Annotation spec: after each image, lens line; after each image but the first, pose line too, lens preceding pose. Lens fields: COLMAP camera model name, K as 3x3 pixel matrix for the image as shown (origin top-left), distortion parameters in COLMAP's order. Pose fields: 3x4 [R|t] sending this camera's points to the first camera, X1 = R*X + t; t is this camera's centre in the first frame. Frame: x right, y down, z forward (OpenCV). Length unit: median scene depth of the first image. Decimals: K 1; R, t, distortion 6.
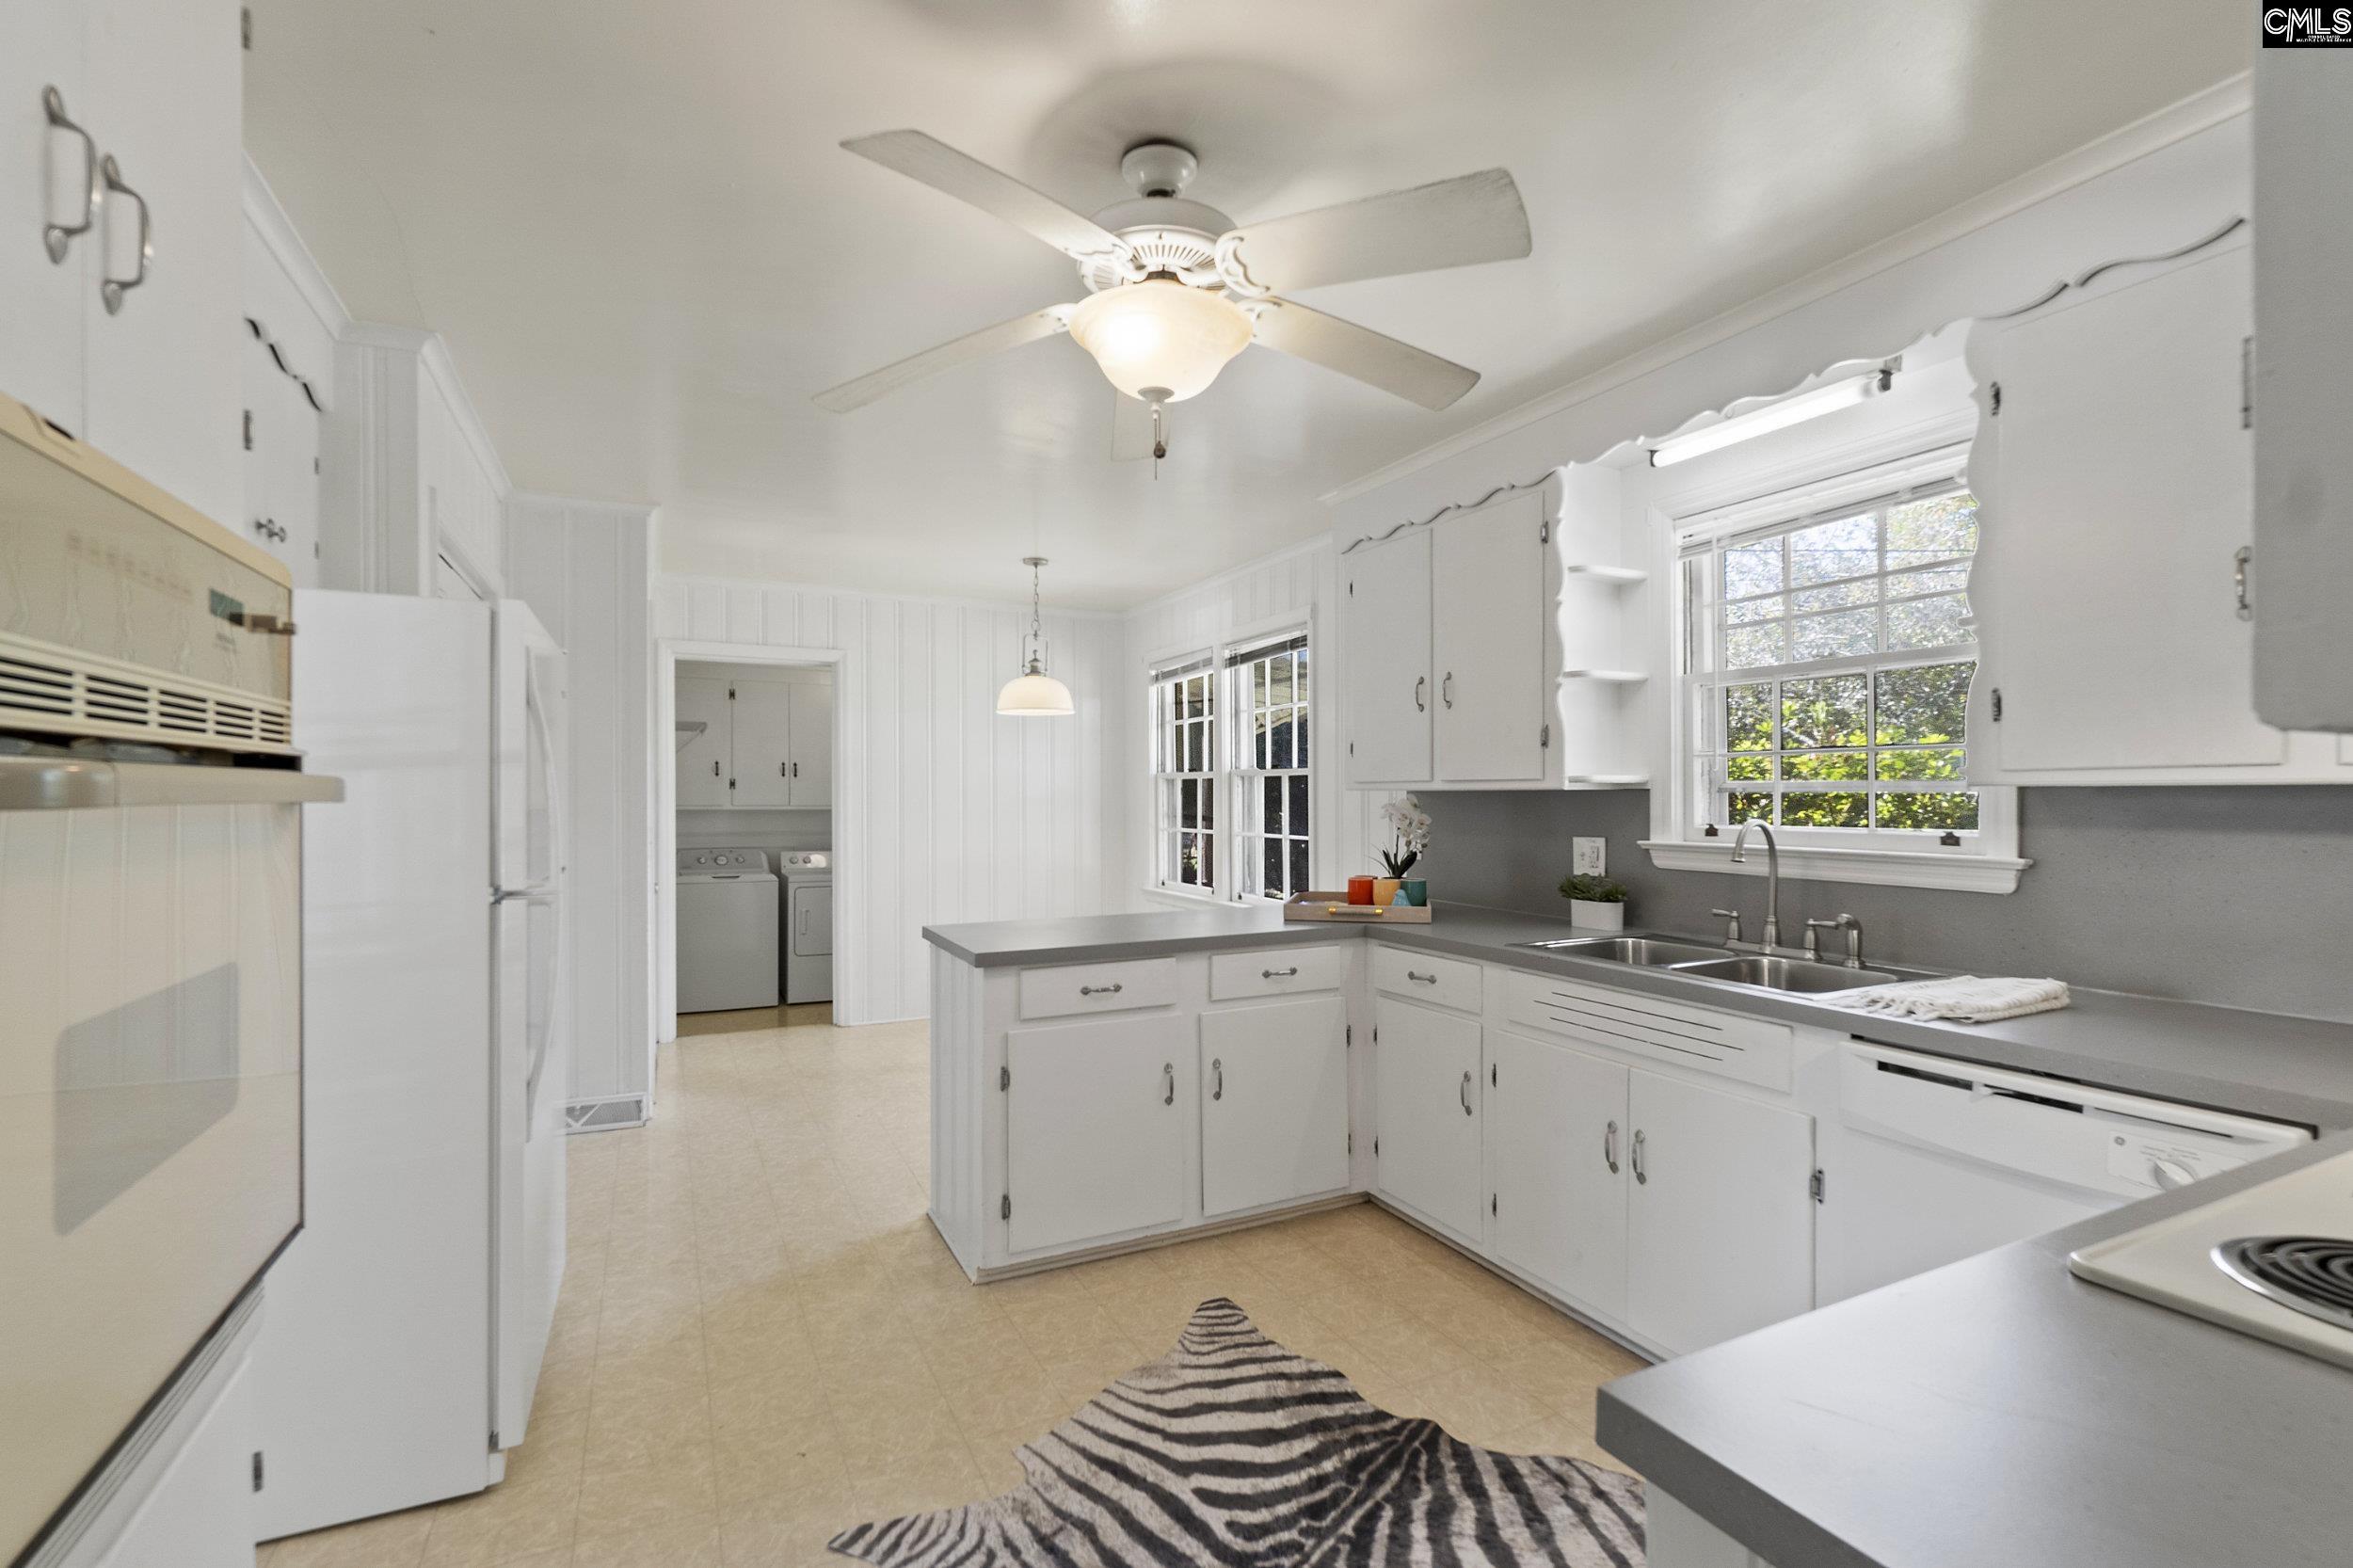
lens RADIAL K [[1071.0, 0, 1185.4], [0, 1071.0, 802.3], [0, 0, 1]] dist [-0.001191, -0.000004]
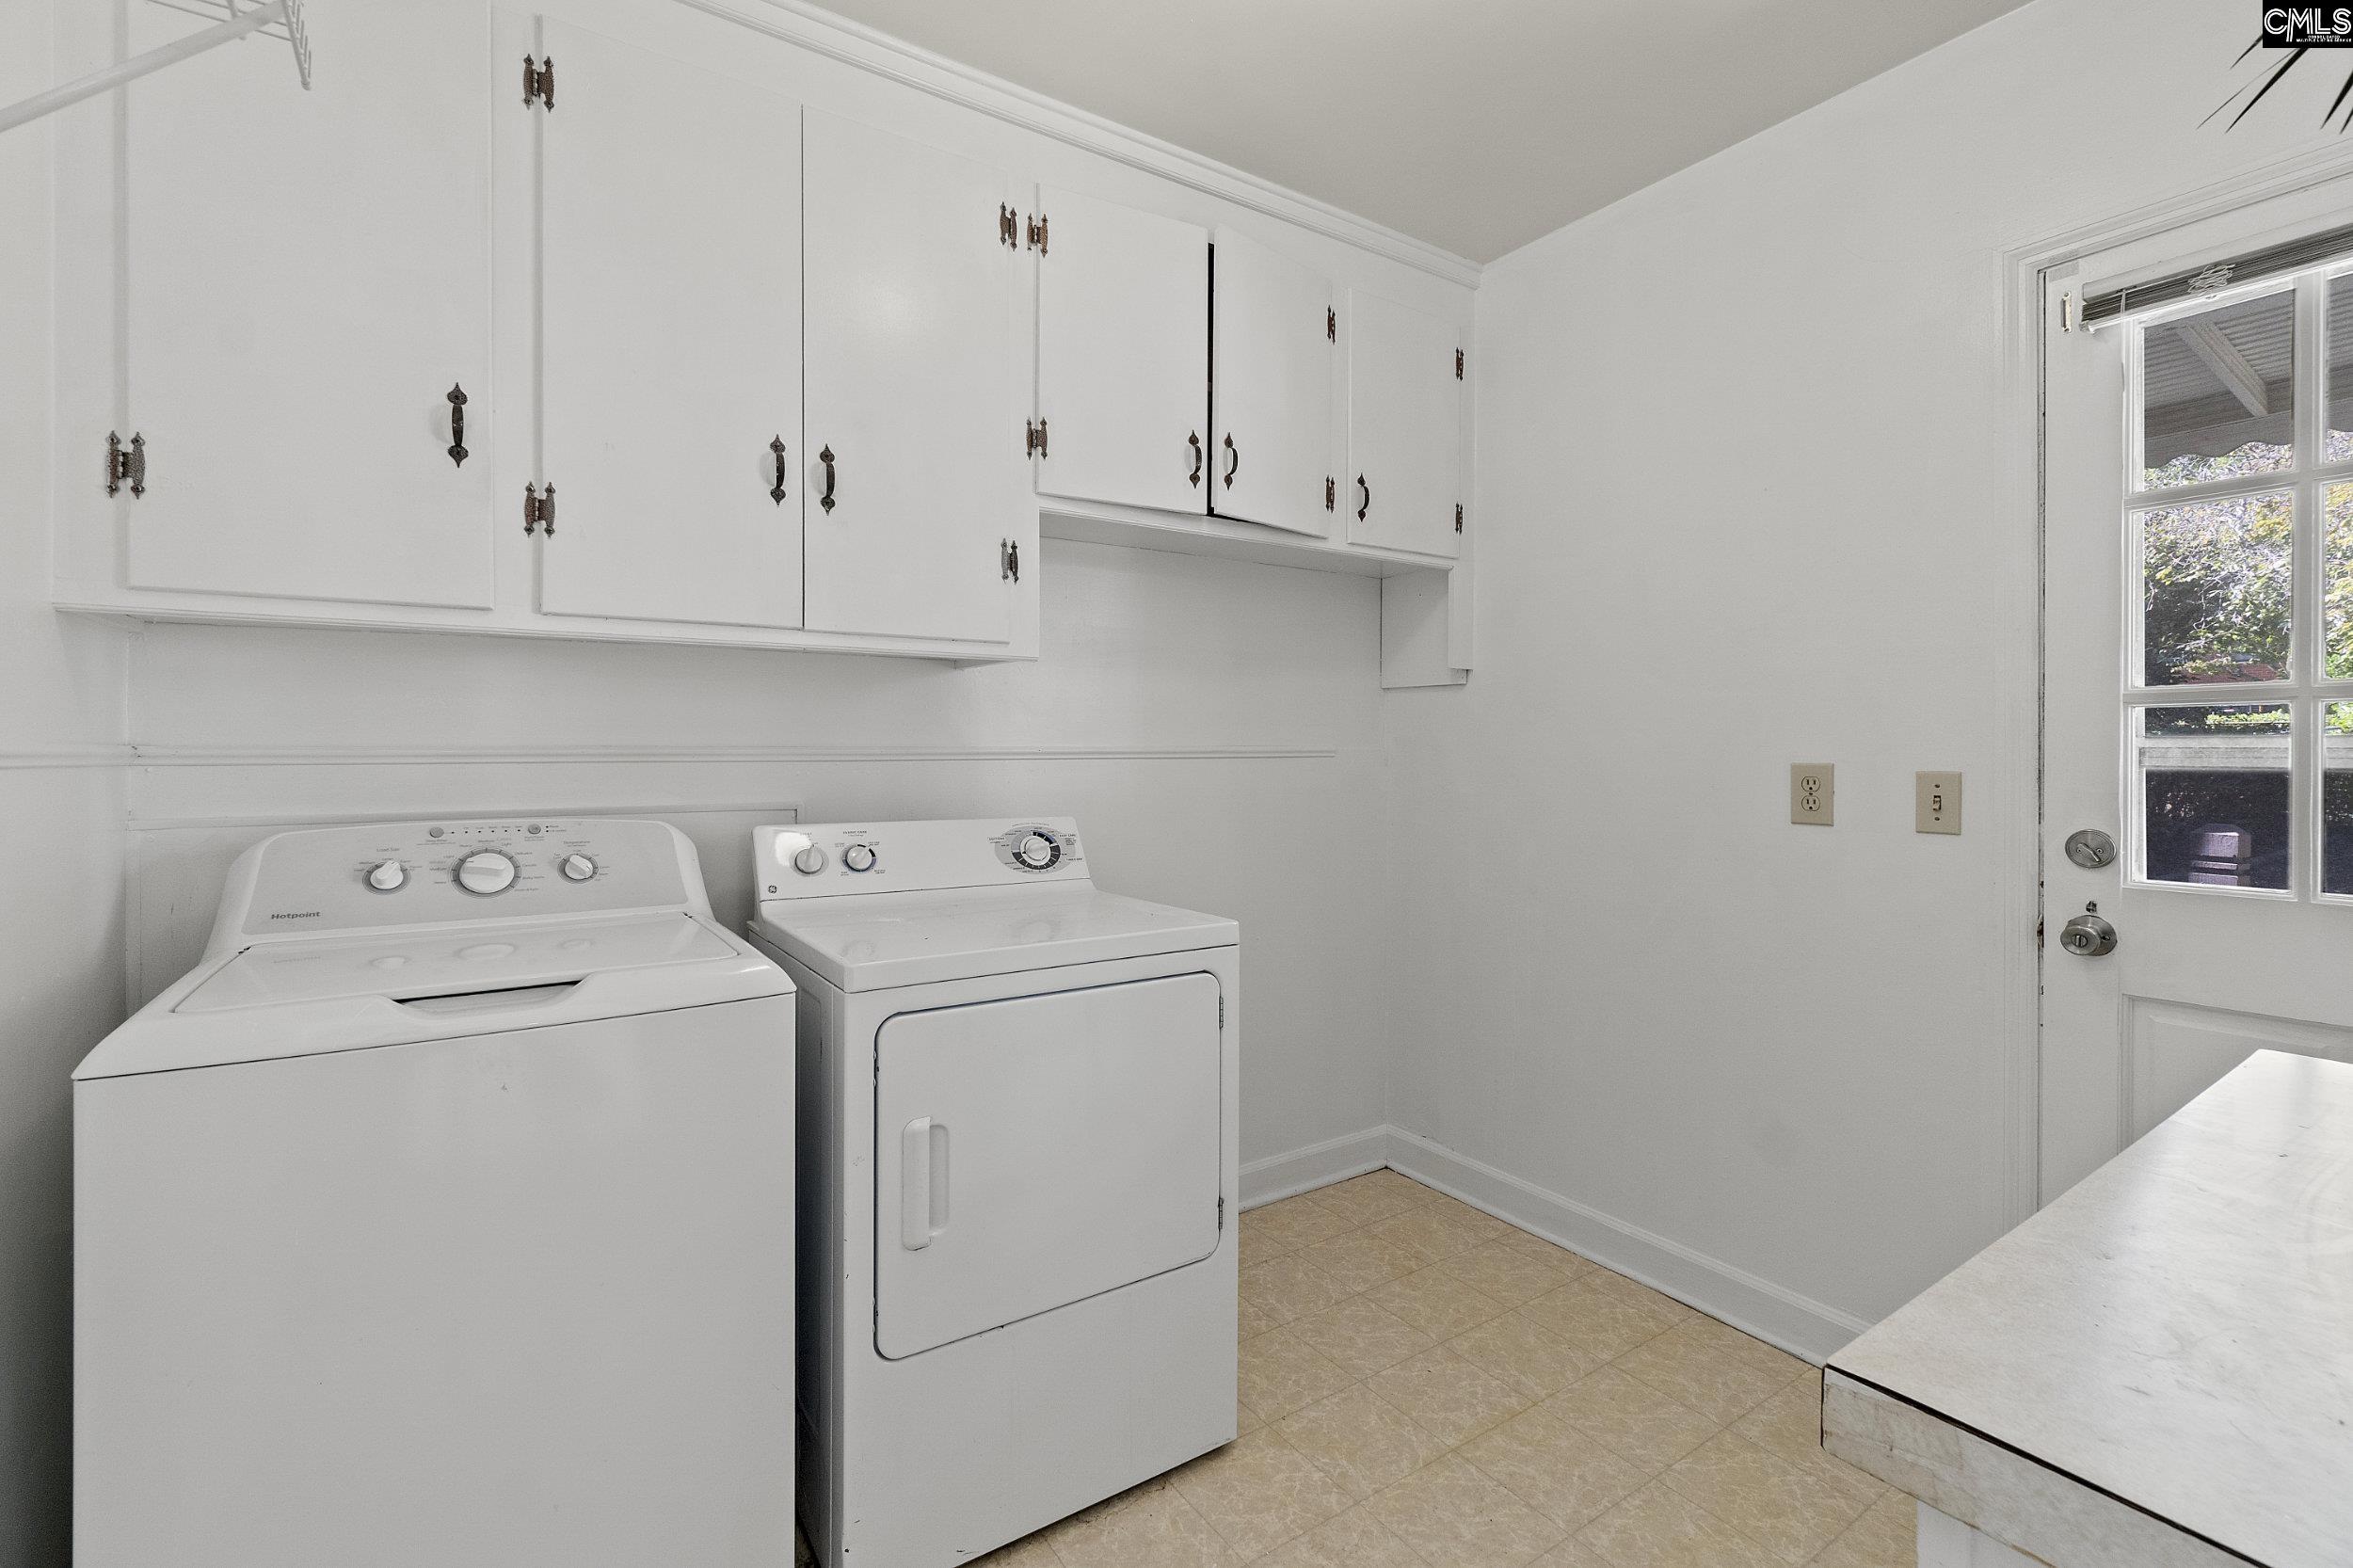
lens RADIAL K [[1017.6, 0, 1171.1], [0, 1017.6, 741.8], [0, 0, 1]] dist [-0.004268, 0.000324]
pose [[0.990895, -0.003534, 0.134592, -0.340394], [0.003449, 0.999994, 0.000866, 0.029643], [-0.134595, -0.000394, 0.990901, 0.817744]]
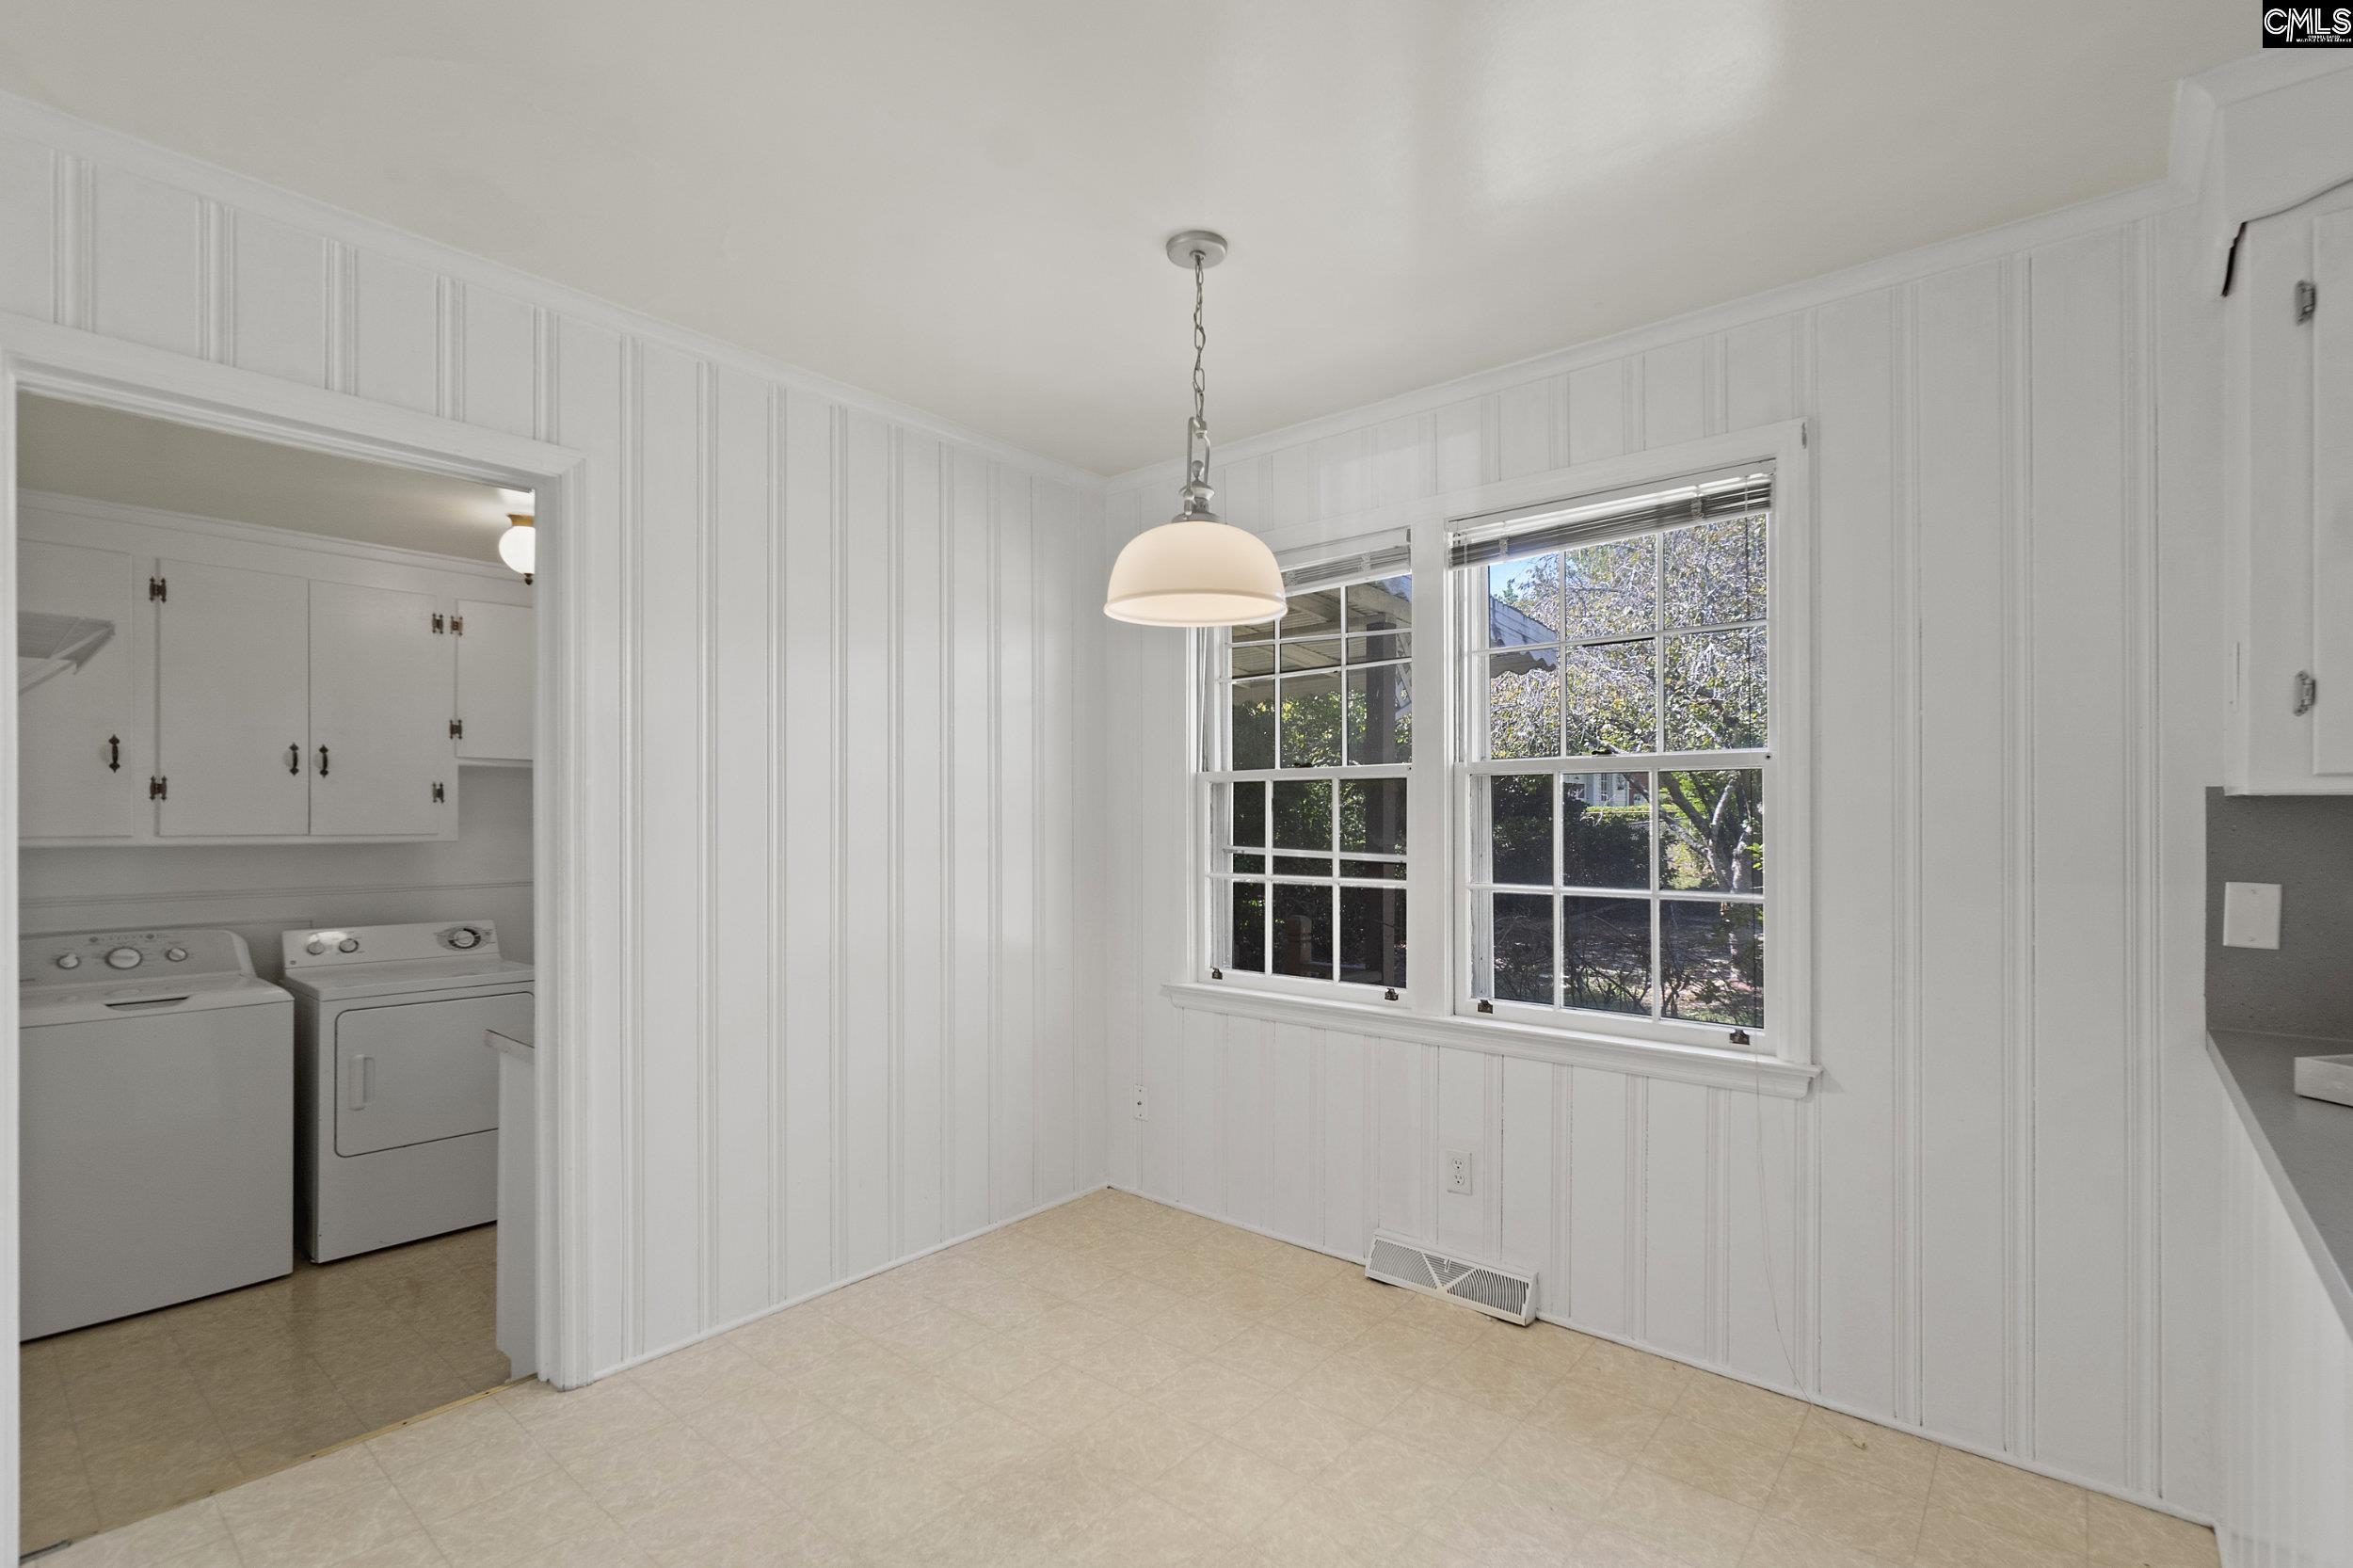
lens RADIAL K [[1037.8, 0, 1168.3], [0, 1037.8, 812.2], [0, 0, 1]] dist [-0.004283, 0.000221]
pose [[0.917444, -0.002749, 0.397856, -0.212936], [0.003689, 0.999992, -0.001596, -0.005216], [-0.397848, 0.002932, 0.917446, 0.445253]]
